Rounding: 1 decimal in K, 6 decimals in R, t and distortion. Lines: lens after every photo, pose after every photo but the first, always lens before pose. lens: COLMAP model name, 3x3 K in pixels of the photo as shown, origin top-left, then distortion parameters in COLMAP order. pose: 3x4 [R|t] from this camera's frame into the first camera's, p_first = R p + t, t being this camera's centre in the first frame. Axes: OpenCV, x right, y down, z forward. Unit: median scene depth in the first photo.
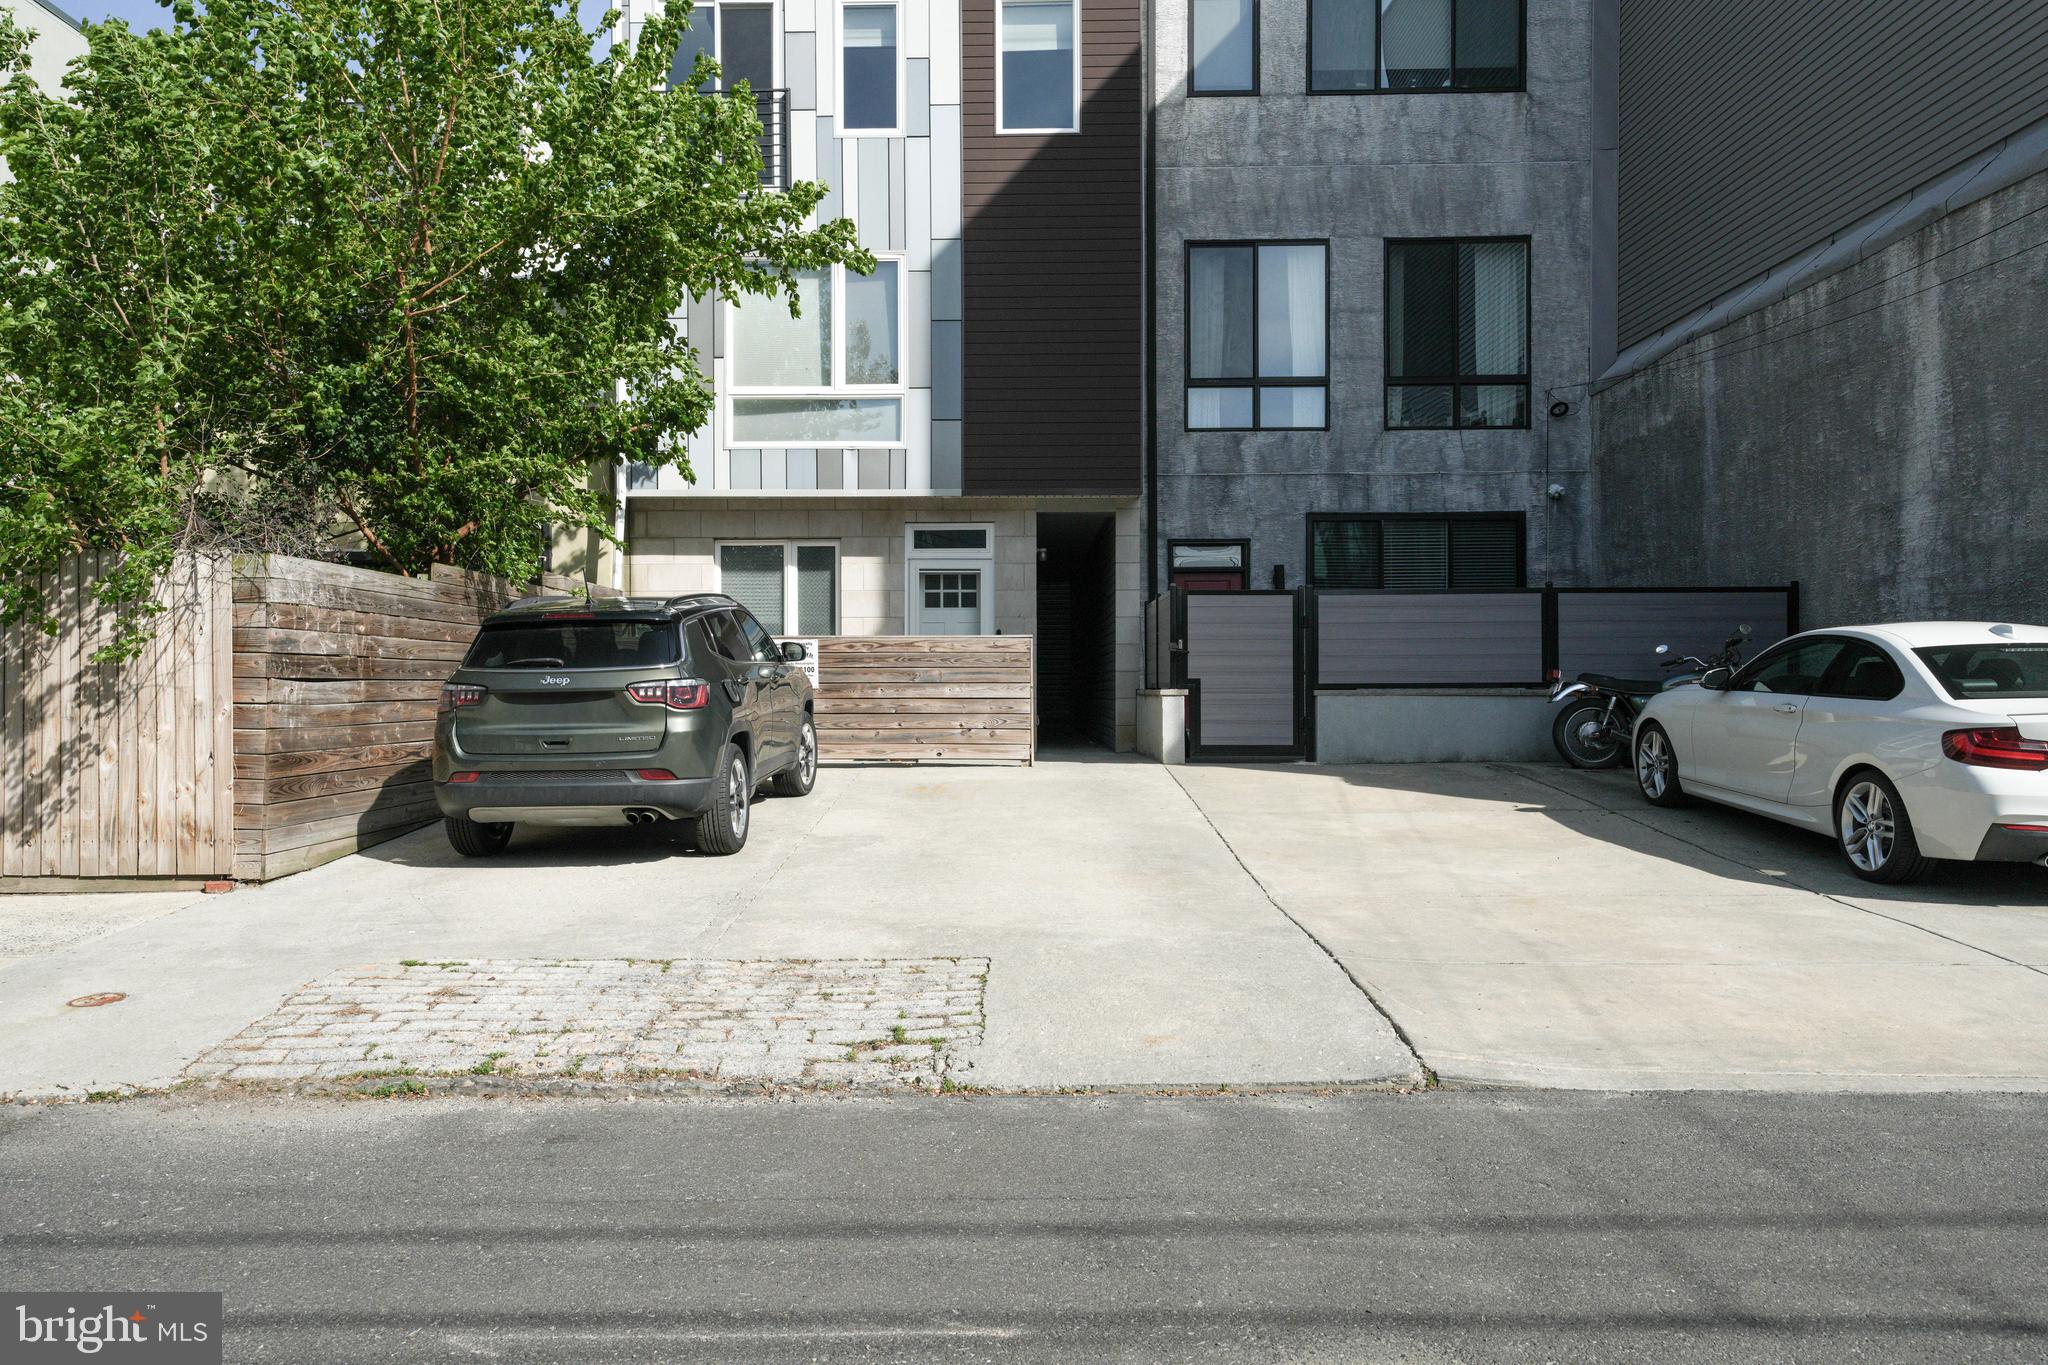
lens RADIAL K [[1611.8, 0, 1024.0], [0, 1611.8, 682.5], [0, 0, 1]] dist [0.031351, 0.000089]
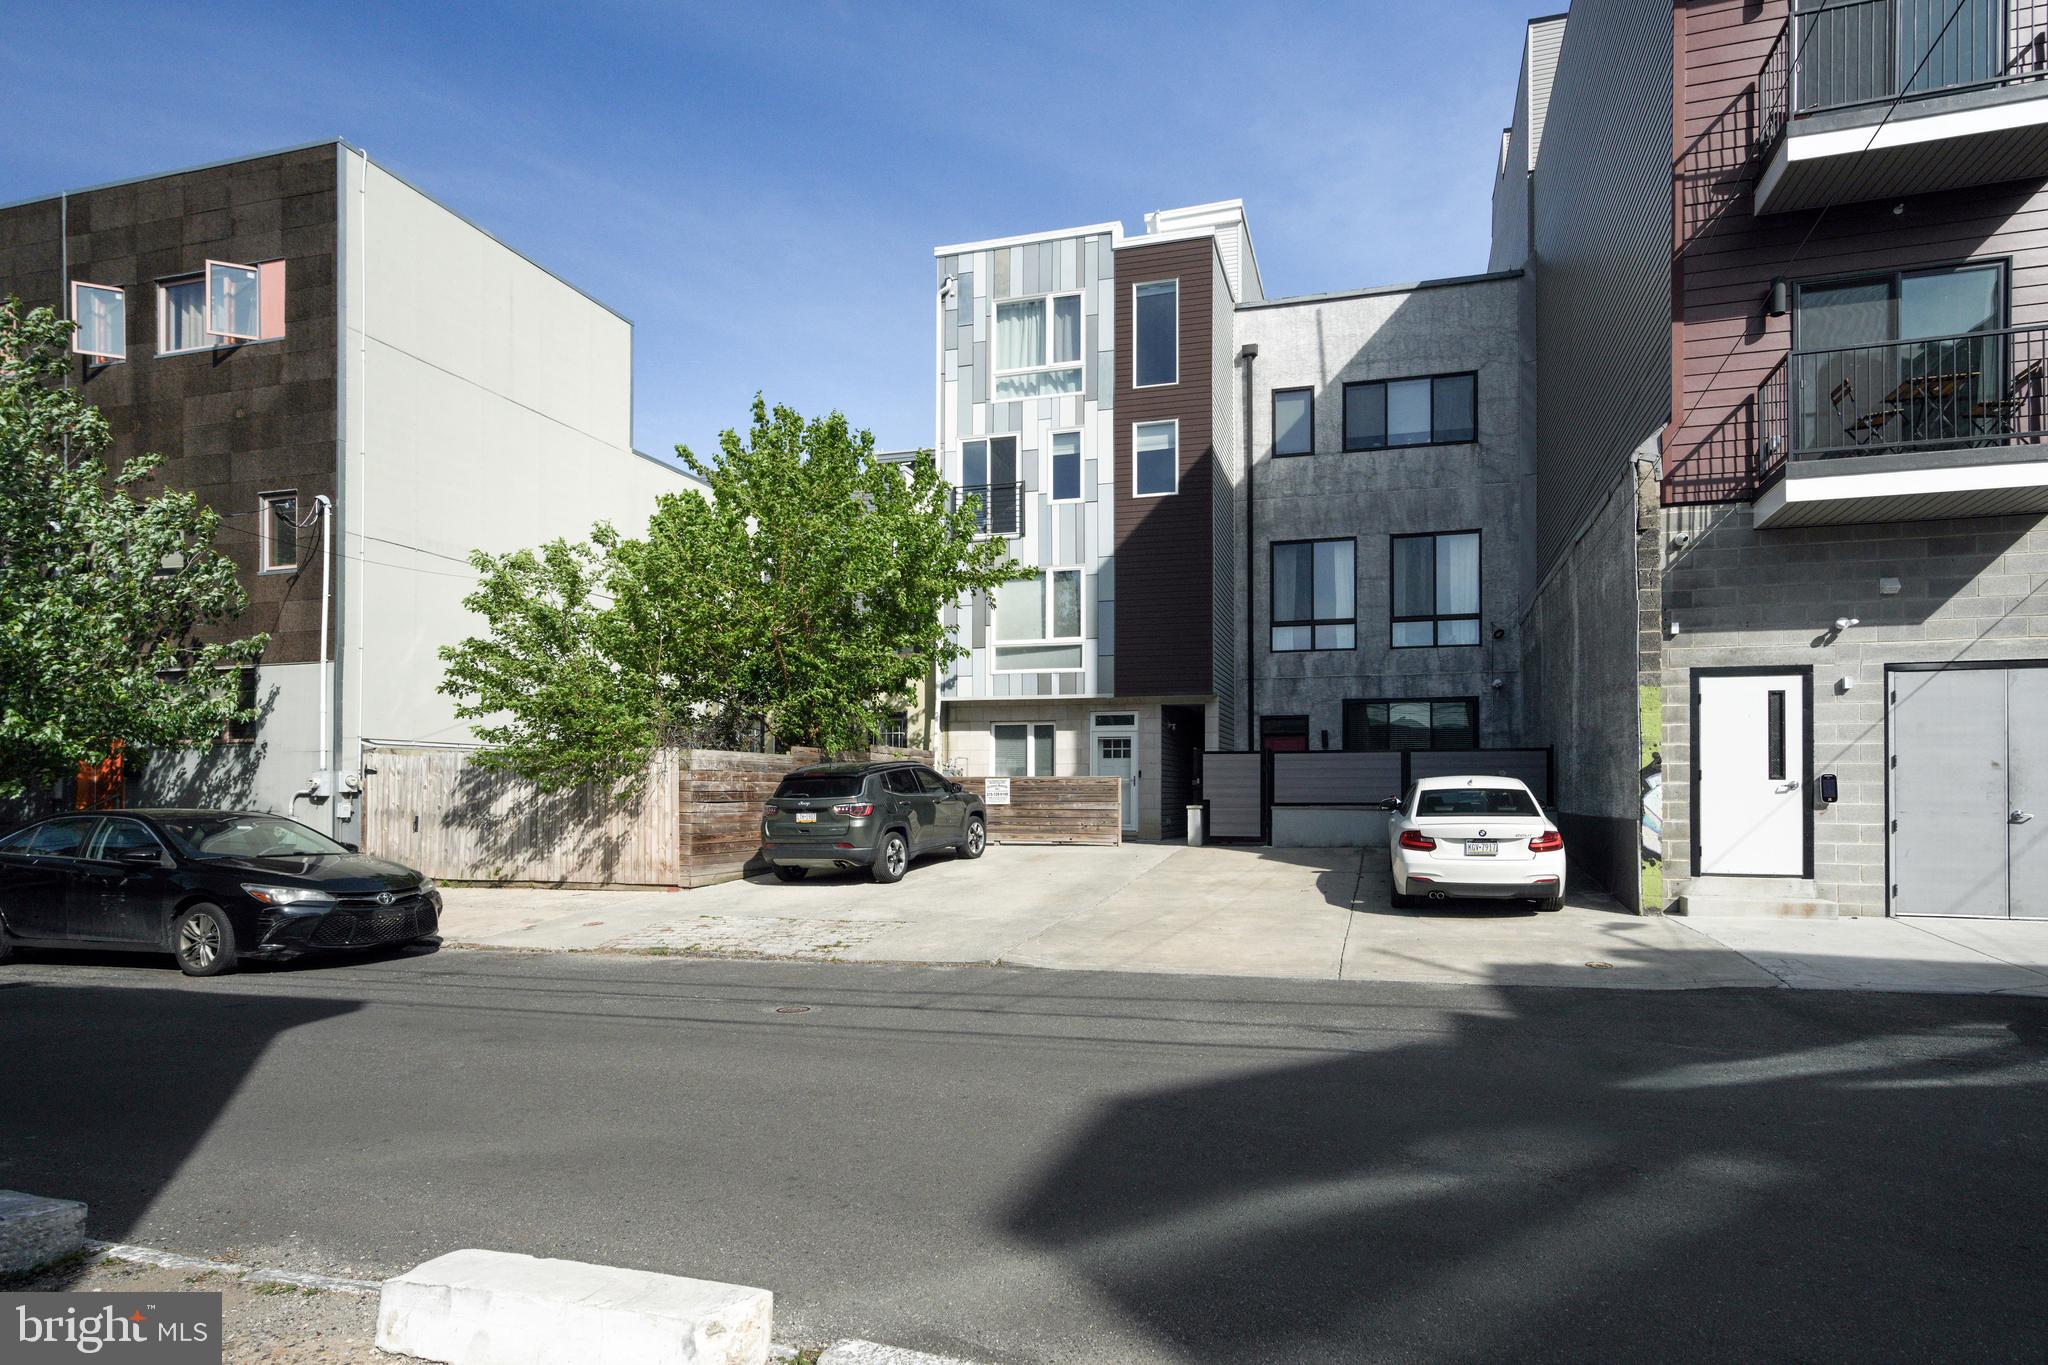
lens RADIAL K [[987.9, 0, 1025.7], [0, 987.9, 799.8], [0, 0, 1]] dist [-0.018761, -0.000050]
pose [[0.971647, 0.003040, -0.236416, 0.122388], [-0.002113, 0.999989, 0.004174, -0.004623], [0.236426, -0.003556, 0.971643, -0.098983]]
